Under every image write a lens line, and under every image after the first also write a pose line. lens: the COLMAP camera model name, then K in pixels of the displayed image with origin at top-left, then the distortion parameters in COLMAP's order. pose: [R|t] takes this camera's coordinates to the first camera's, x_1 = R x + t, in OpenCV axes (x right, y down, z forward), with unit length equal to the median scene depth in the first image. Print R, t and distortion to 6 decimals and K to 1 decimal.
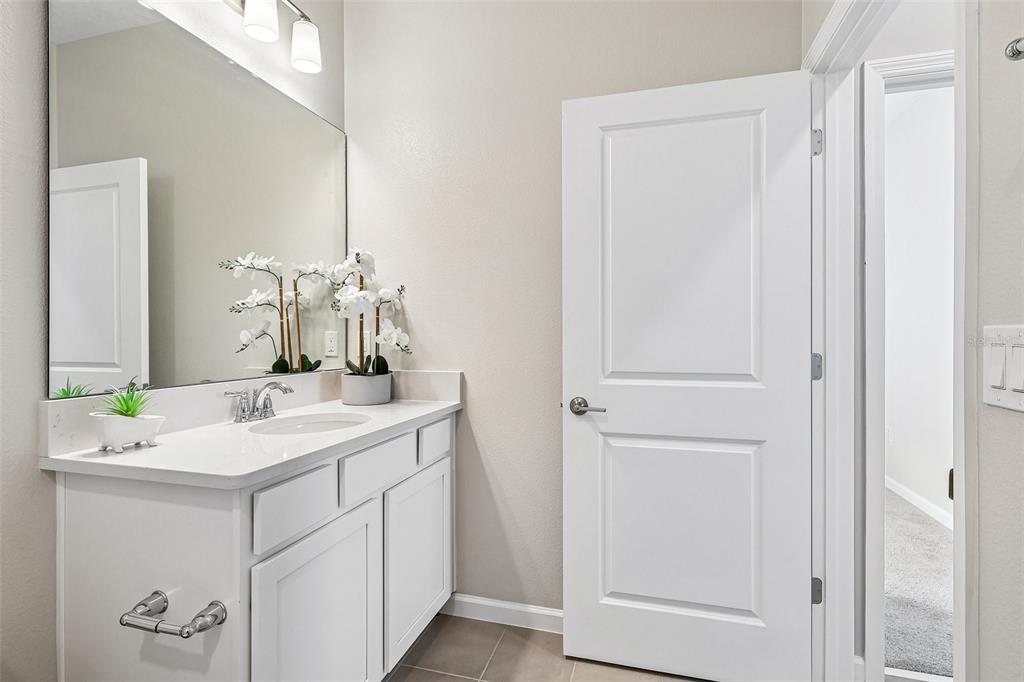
lens RADIAL K [[504.9, 0, 508.6], [0, 504.9, 340.9], [0, 0, 1]] dist [0.001946, 0.000212]
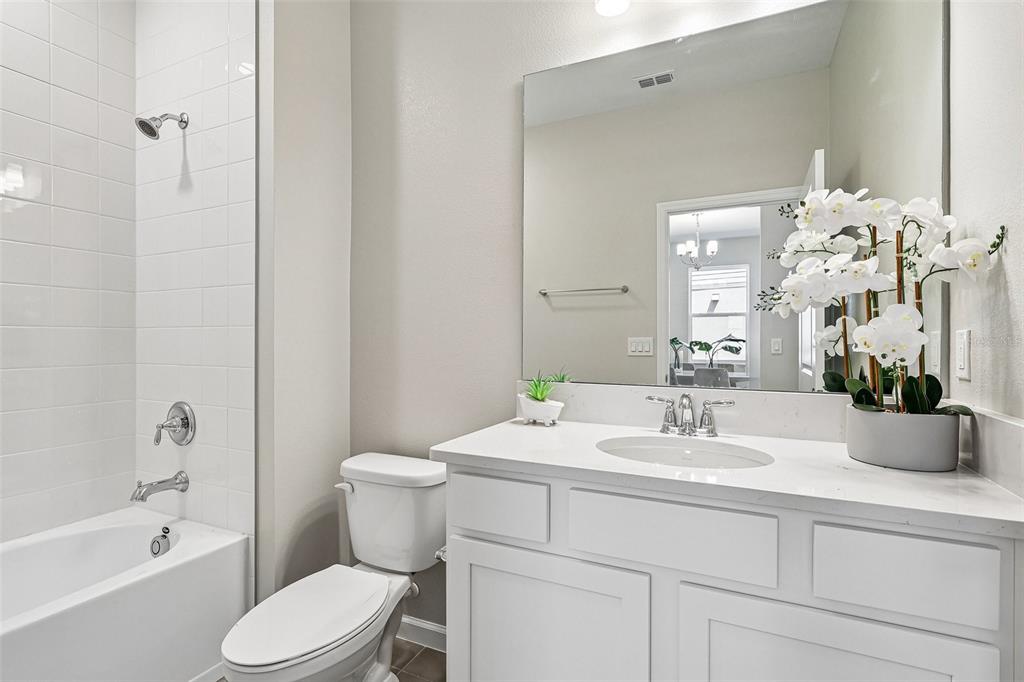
lens RADIAL K [[493.9, 0, 508.2], [0, 493.9, 341.3], [0, 0, 1]] dist [0.001768, 0.000479]
pose [[-0.177473, -0.002751, -0.984122, 0.326794], [-0.004511, 0.999988, -0.001982, -0.002037], [0.984115, 0.004088, -0.177483, 0.702287]]
